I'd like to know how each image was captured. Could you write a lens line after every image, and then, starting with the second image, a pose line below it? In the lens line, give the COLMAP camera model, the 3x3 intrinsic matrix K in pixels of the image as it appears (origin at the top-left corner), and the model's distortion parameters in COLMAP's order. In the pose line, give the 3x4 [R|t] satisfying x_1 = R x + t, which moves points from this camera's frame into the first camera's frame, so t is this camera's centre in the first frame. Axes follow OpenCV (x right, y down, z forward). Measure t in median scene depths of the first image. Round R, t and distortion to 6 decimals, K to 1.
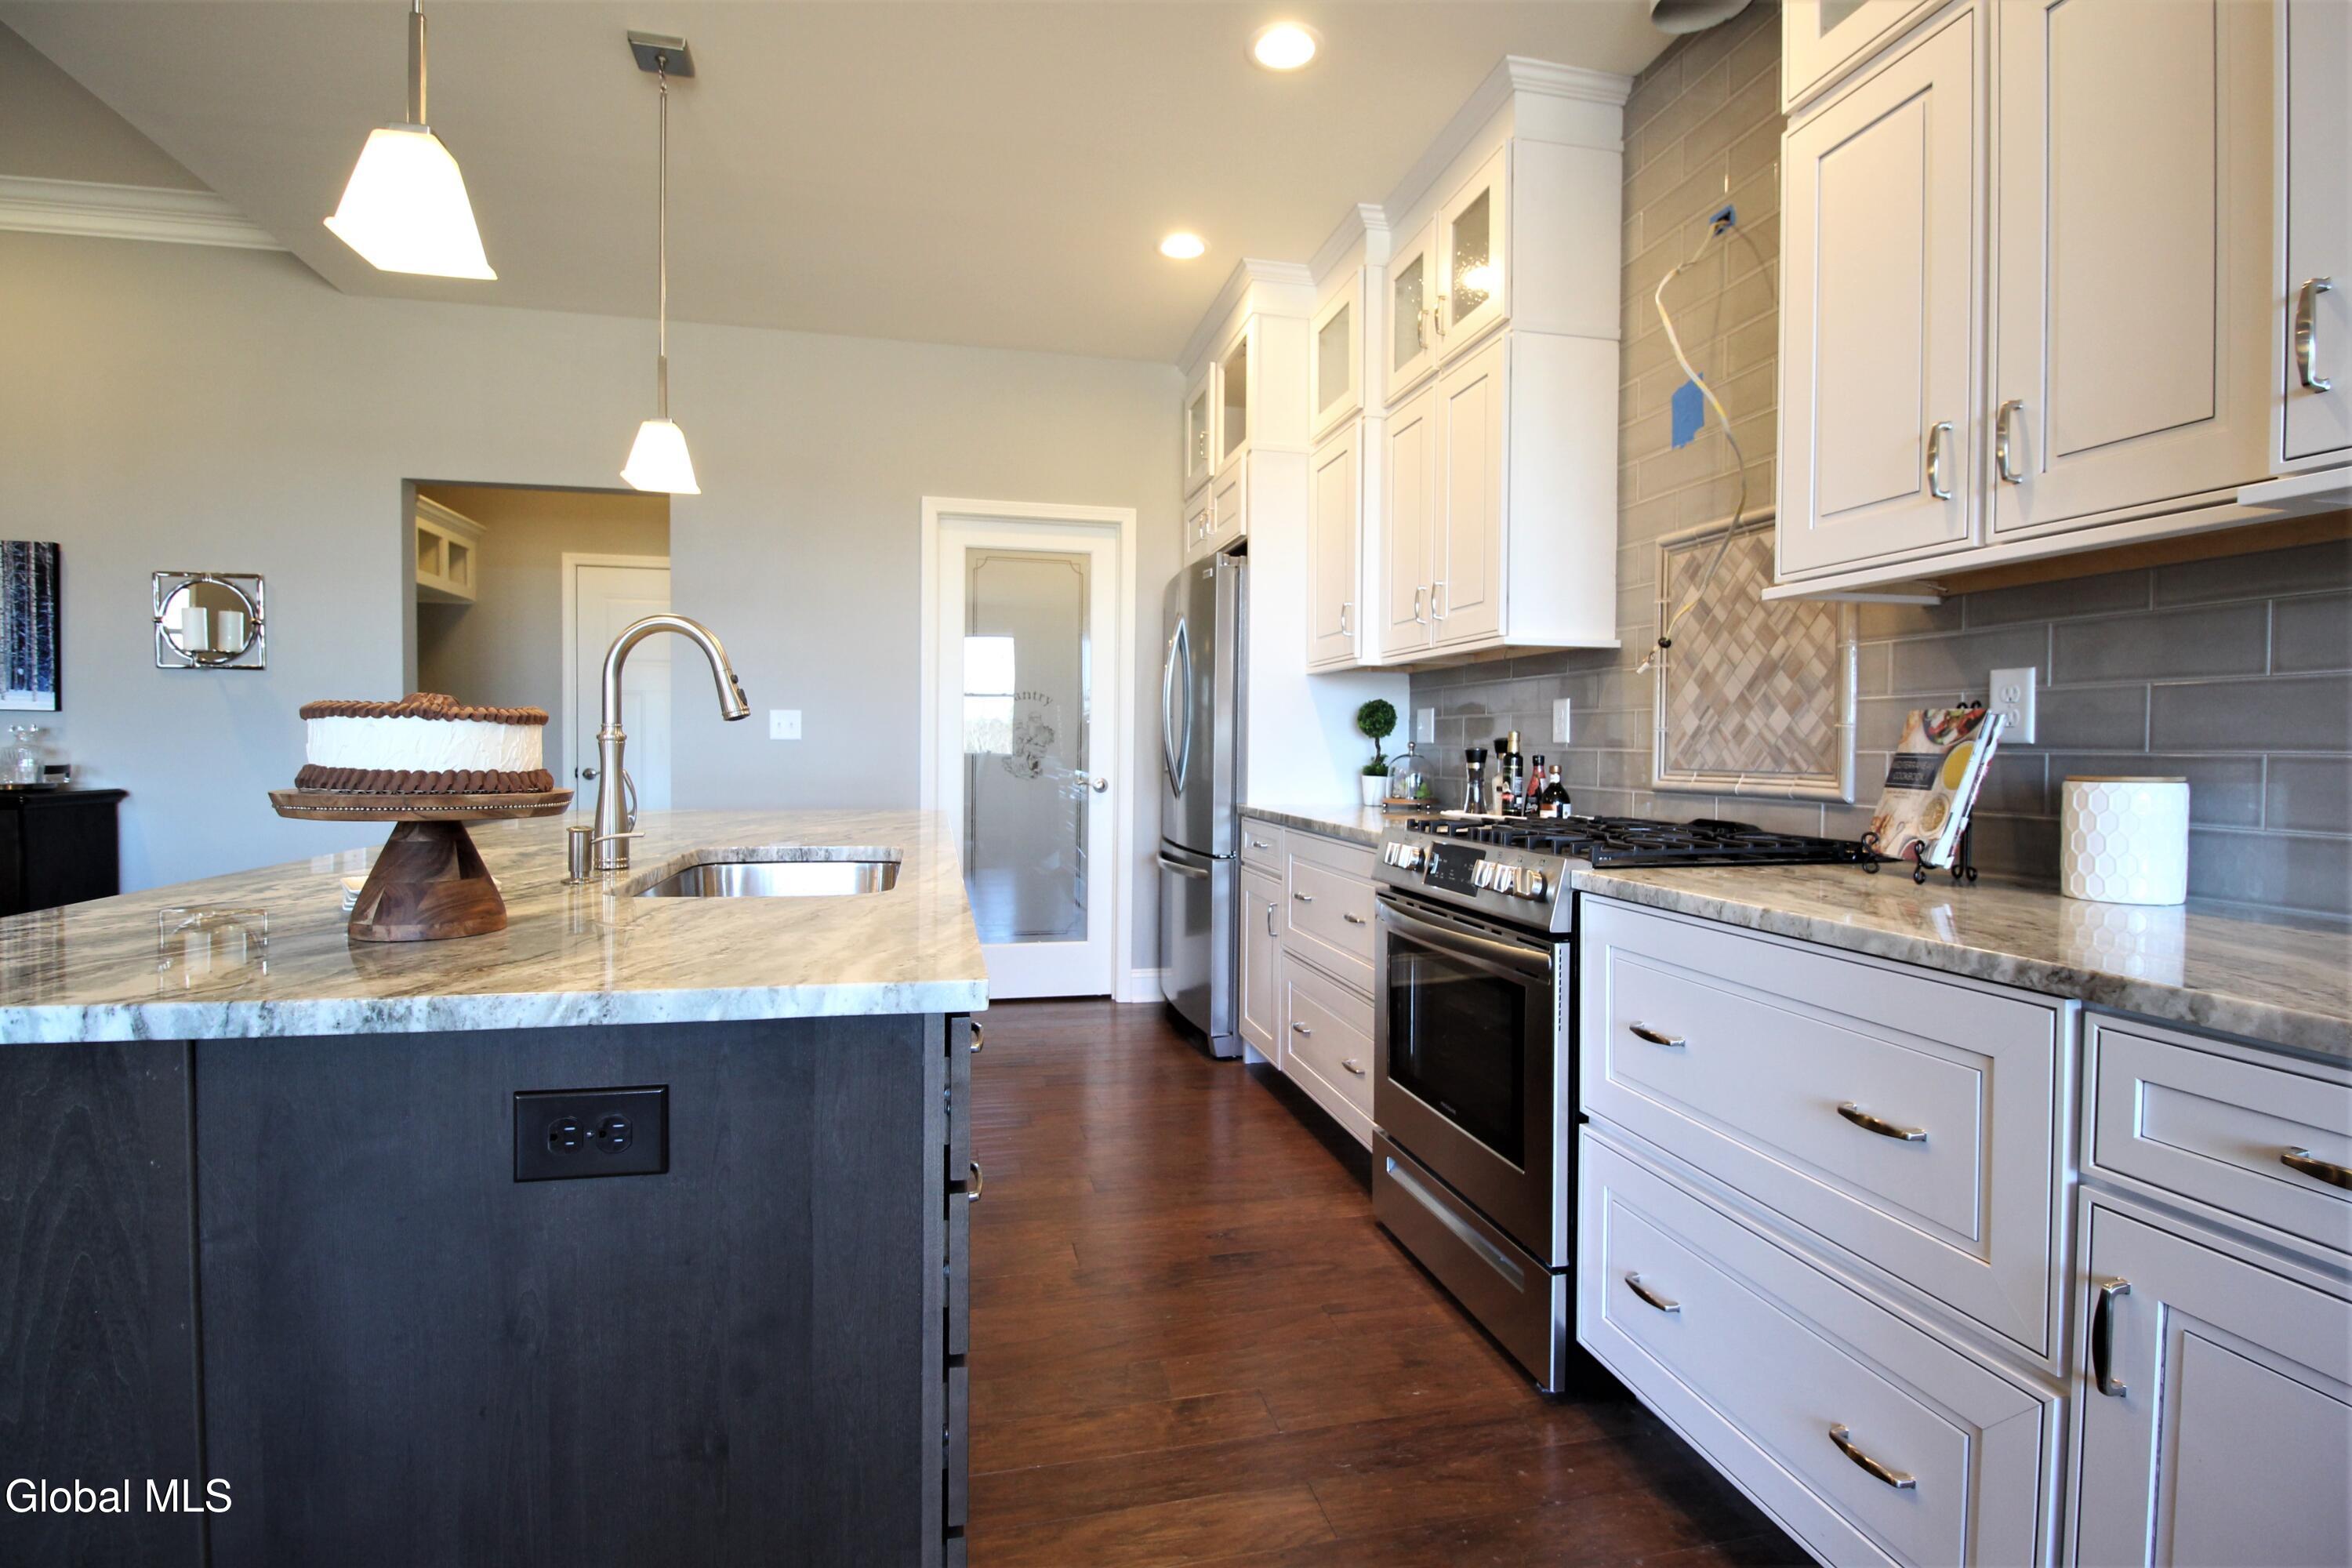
lens RADIAL K [[1084.5, 0, 1173.1], [0, 1084.5, 762.5], [0, 0, 1]] dist [-0.005996, -0.000318]
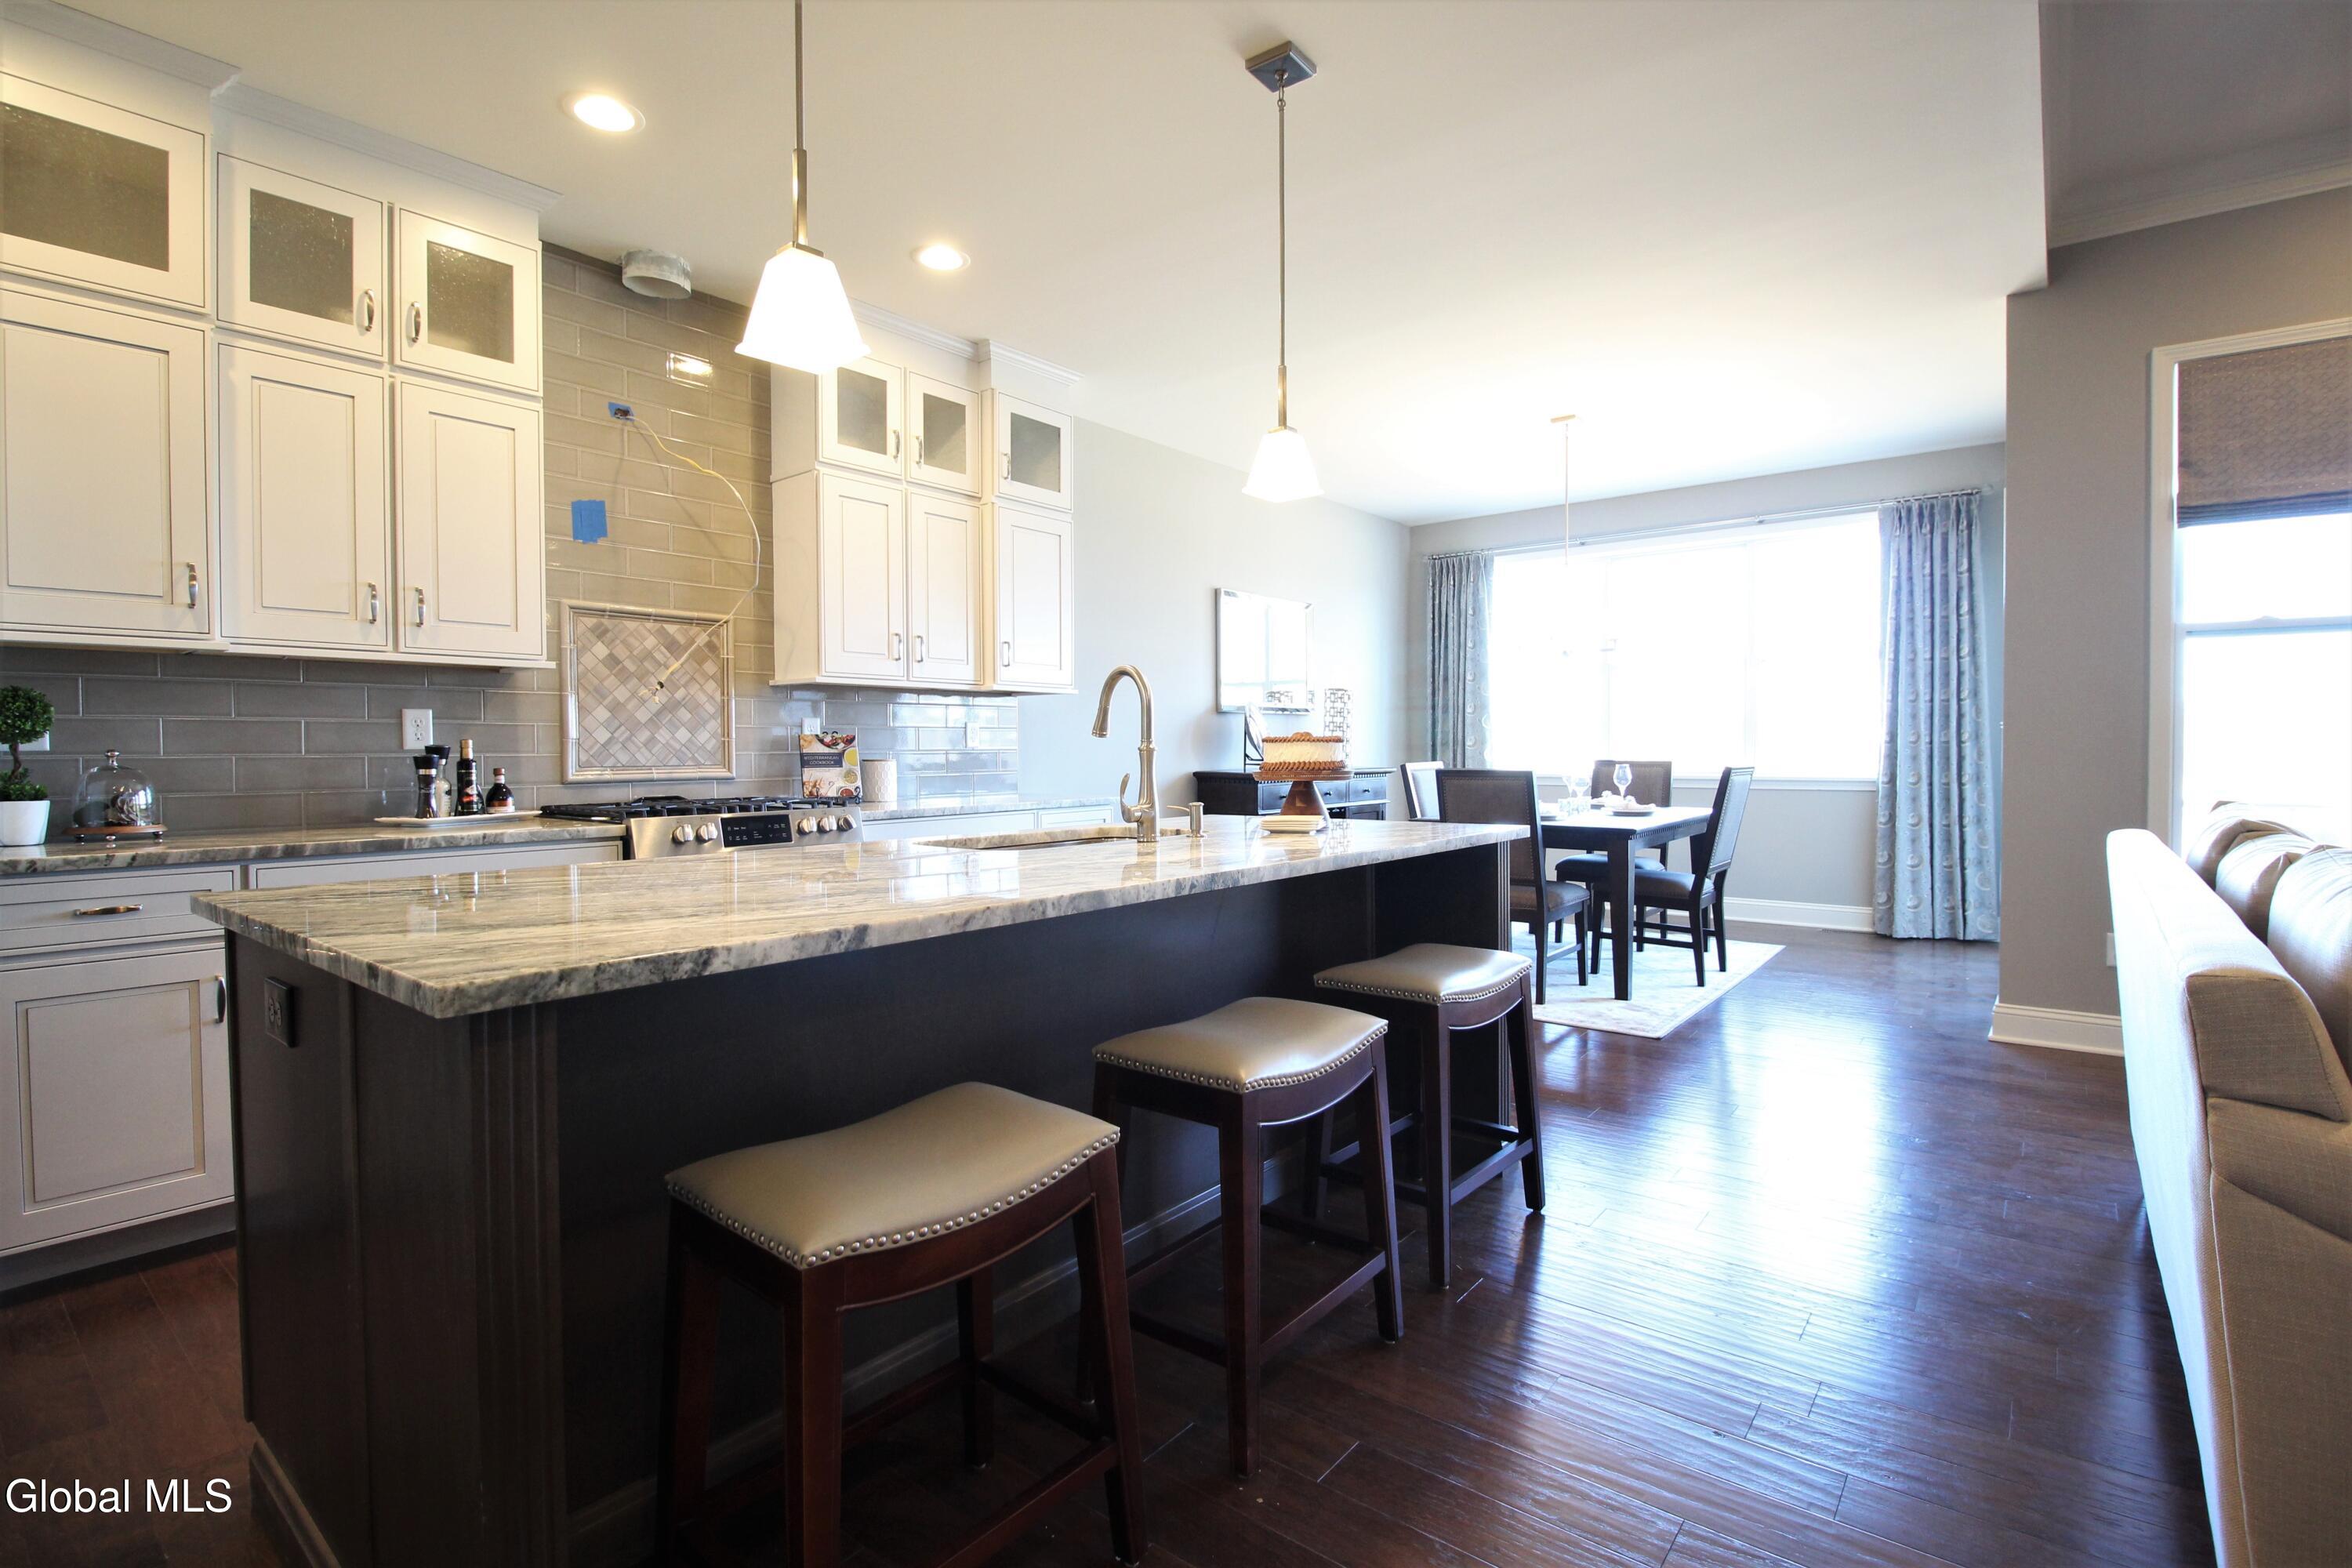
lens RADIAL K [[1084.5, 0, 1179.6], [0, 1084.5, 768.8], [0, 0, 1]] dist [-0.005996, -0.000318]
pose [[-0.604454, -0.018139, 0.796433, -1.236910], [0.013279, 0.999372, 0.032838, -0.030462], [-0.796529, 0.030425, -0.603834, 1.336007]]
